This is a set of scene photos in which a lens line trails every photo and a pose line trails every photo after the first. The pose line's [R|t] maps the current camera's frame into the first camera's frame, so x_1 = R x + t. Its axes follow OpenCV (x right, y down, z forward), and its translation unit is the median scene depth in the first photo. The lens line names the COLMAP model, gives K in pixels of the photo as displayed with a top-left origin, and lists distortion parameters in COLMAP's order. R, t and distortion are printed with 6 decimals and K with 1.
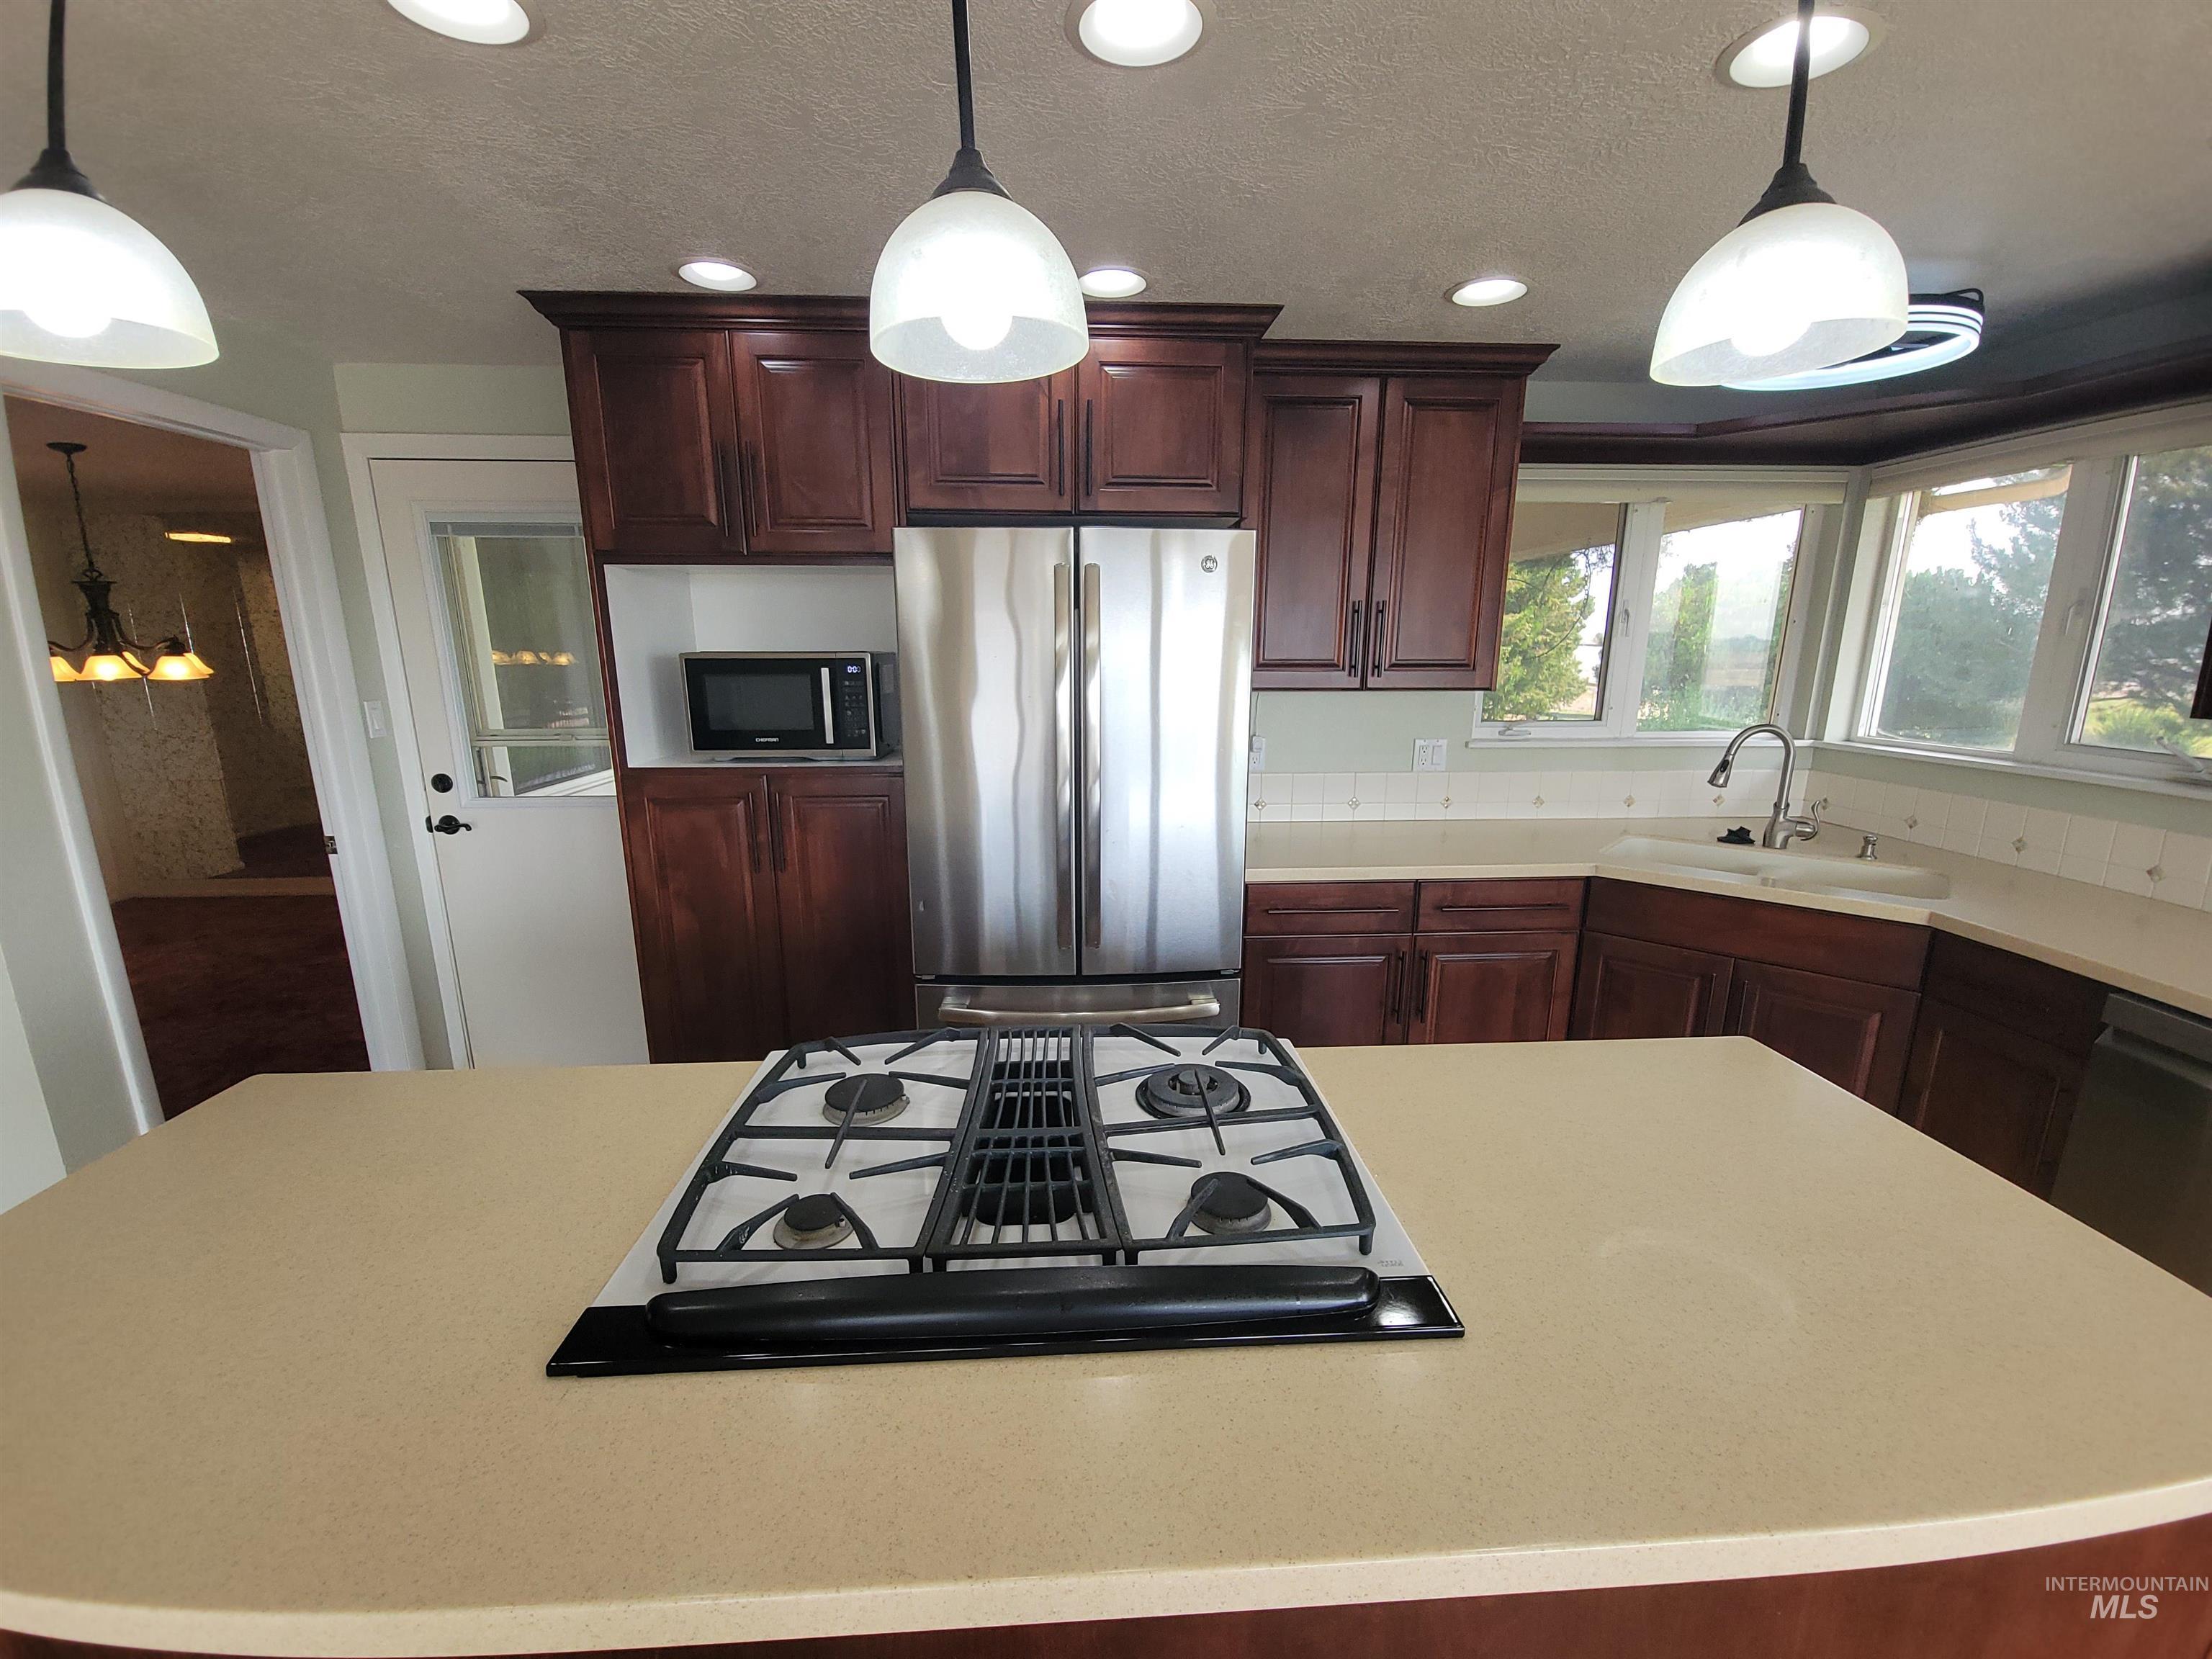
lens RADIAL K [[904.3, 0, 1100.4], [0, 904.3, 859.5], [0, 0, 1]] dist [-0.000621, -0.000041]
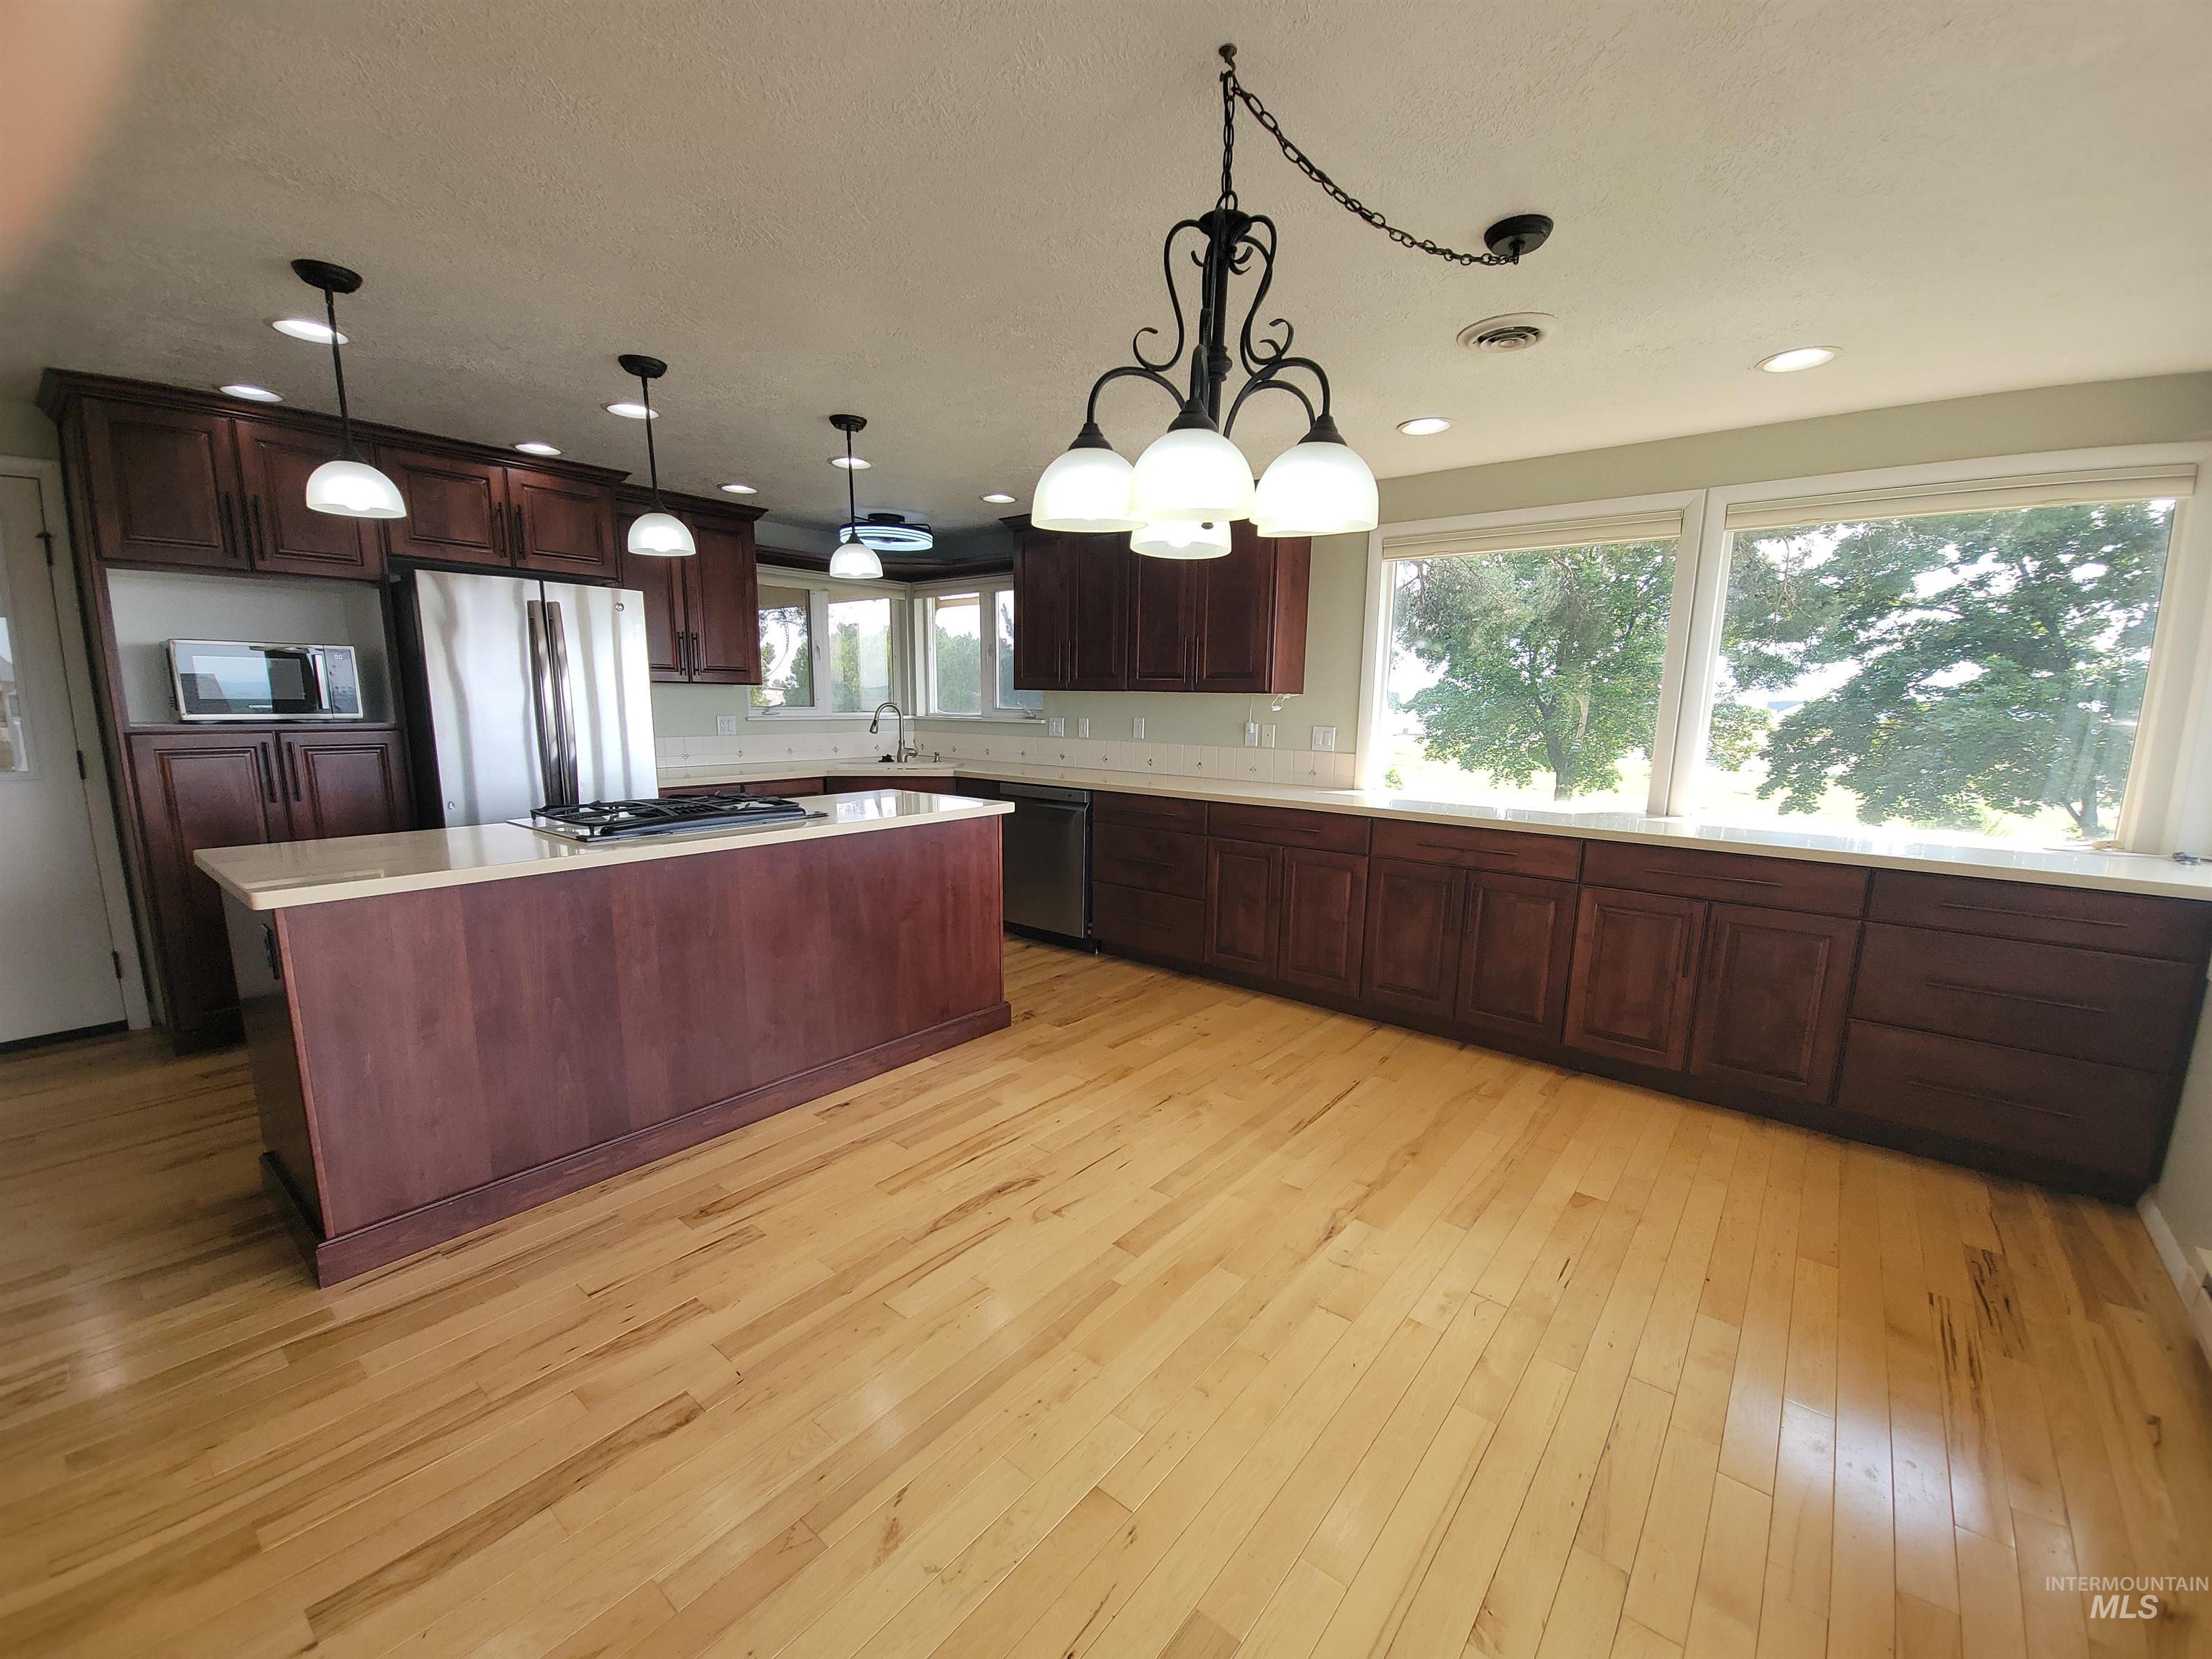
lens RADIAL K [[904.2, 0, 1107.8], [0, 904.2, 858.6], [0, 0, 1]] dist [0.001008, -0.007850]
pose [[0.669587, -0.120943, 0.732821, -0.517793], [0.156435, 0.987485, 0.020035, 0.252499], [-0.726073, 0.101224, 0.680127, -0.779802]]
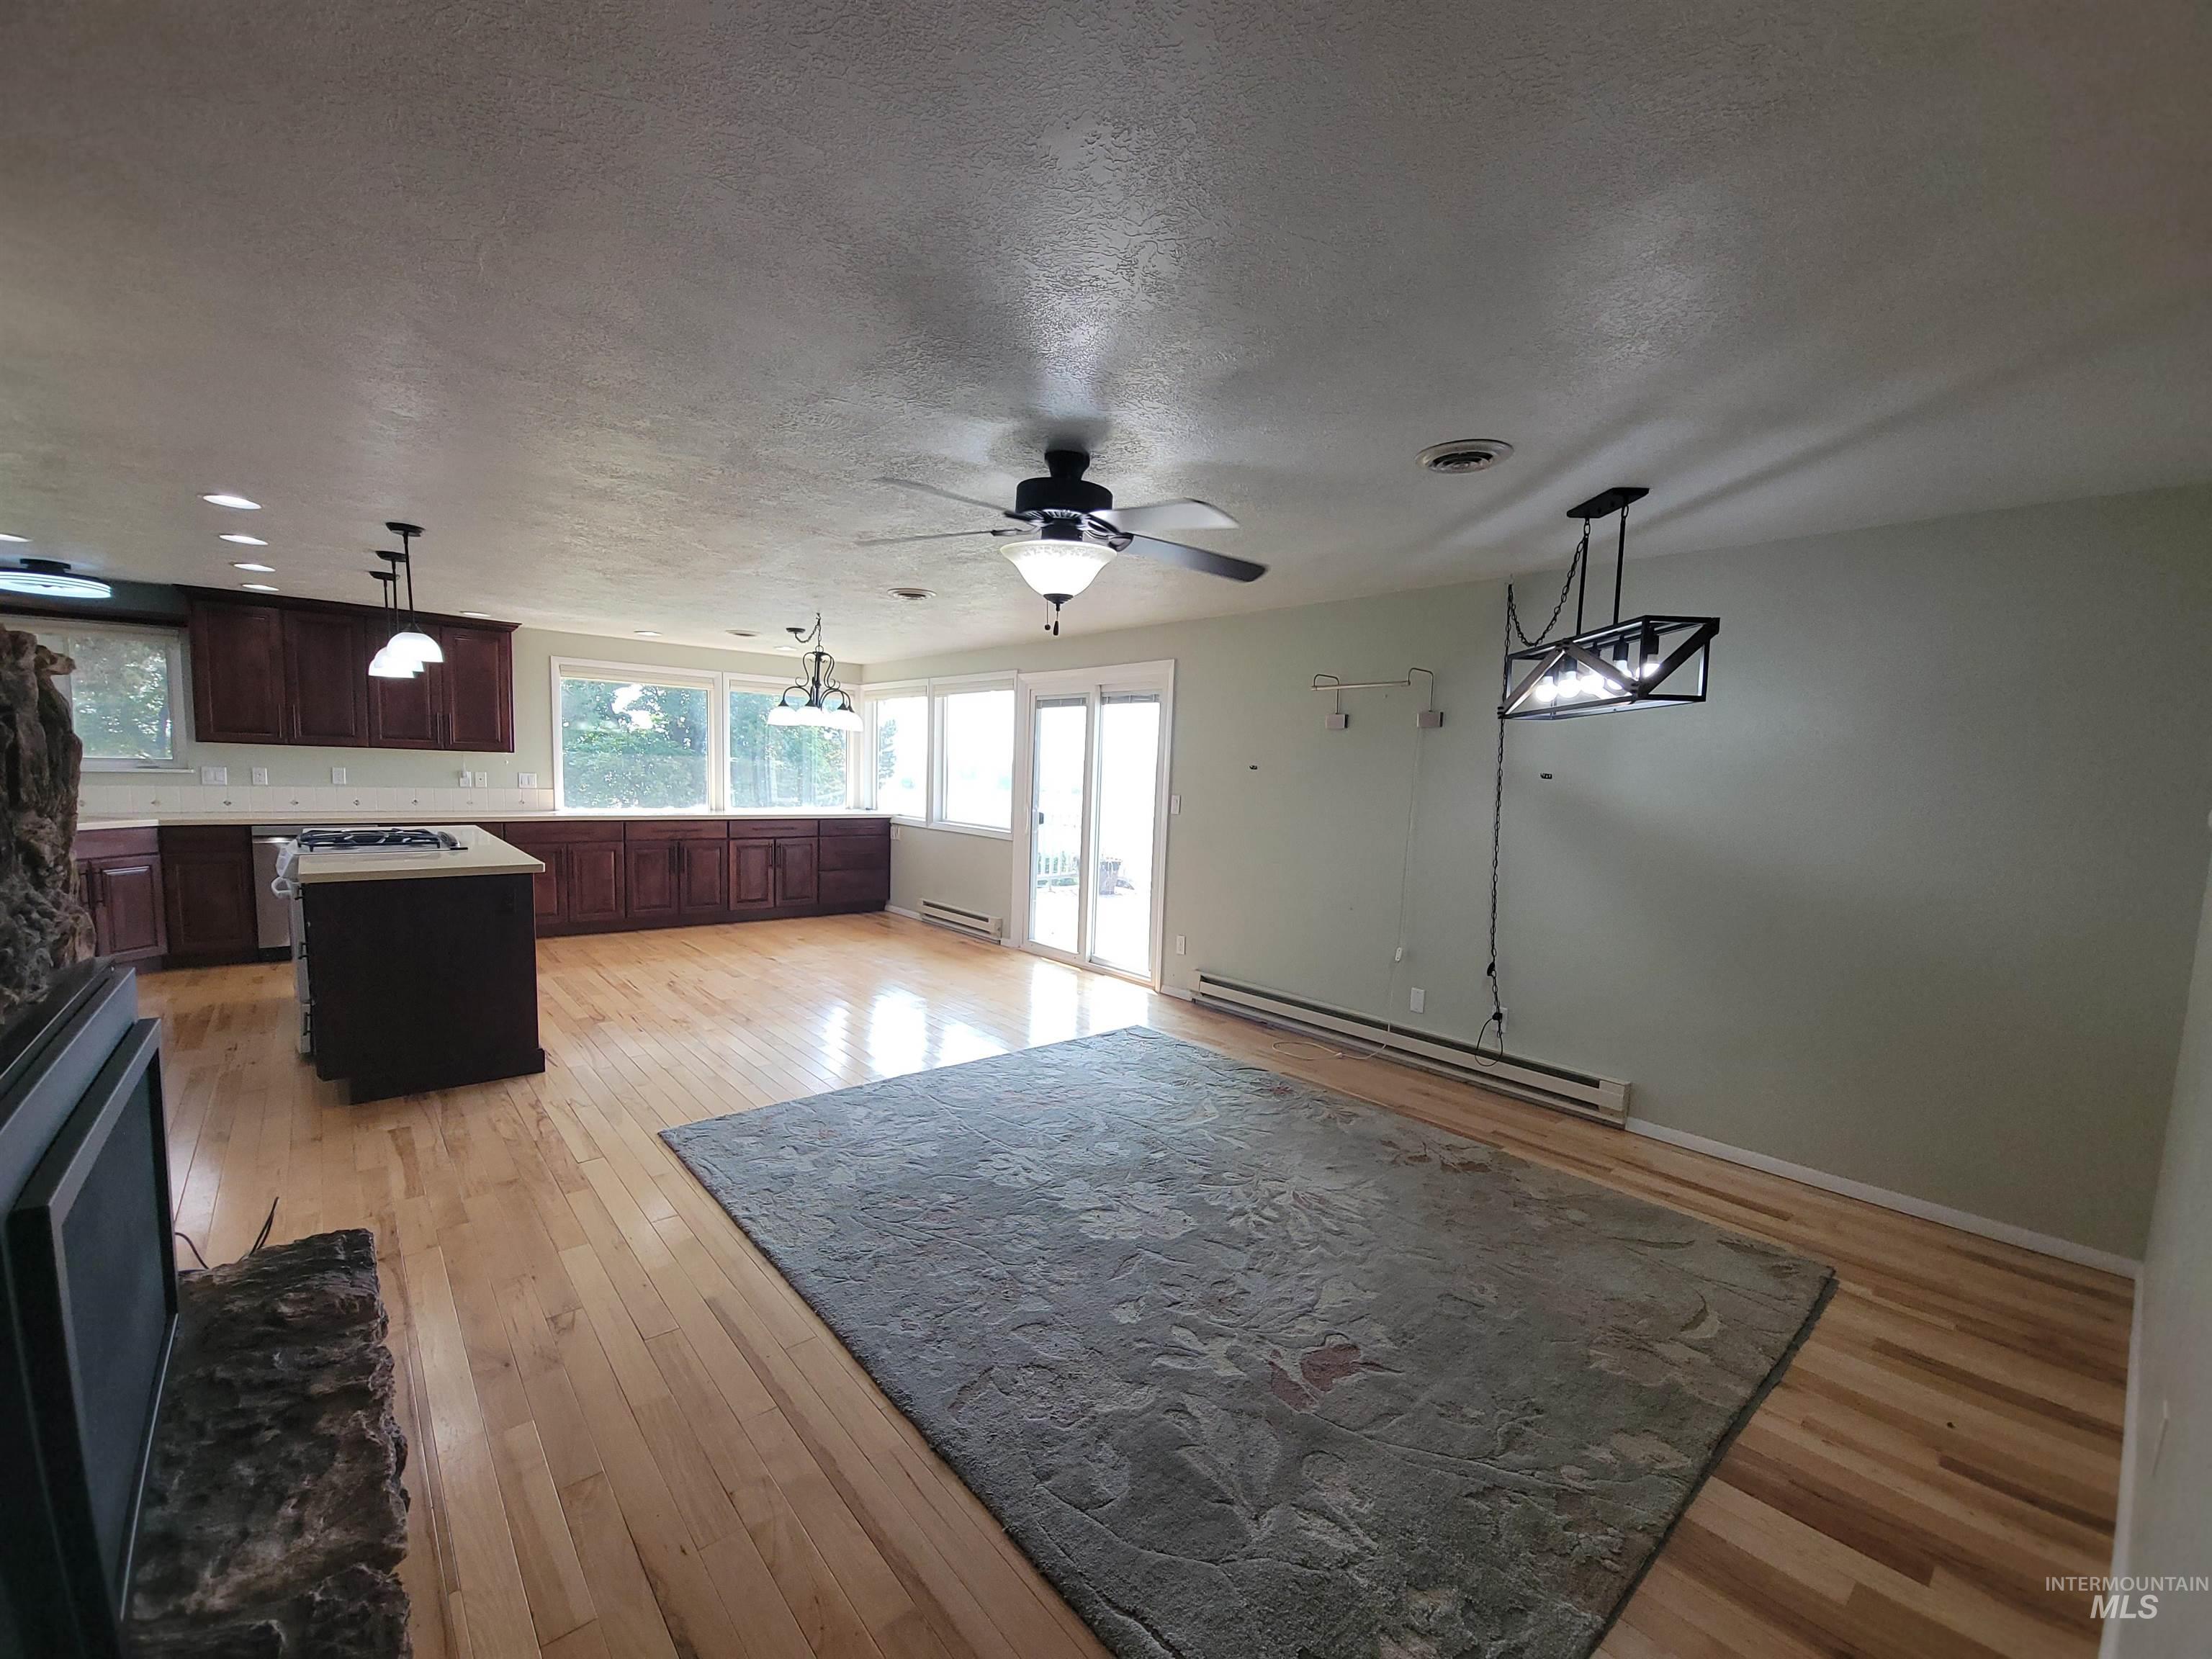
lens RADIAL K [[900.0, 0, 1098.7], [0, 900.0, 862.9], [0, 0, 1]] dist [0.009887, -0.000047]
pose [[-0.608827, -0.104425, 0.786400, -2.199802], [0.149046, 0.958588, 0.242680, -0.042104], [-0.779176, 0.264960, -0.568050, 0.343614]]
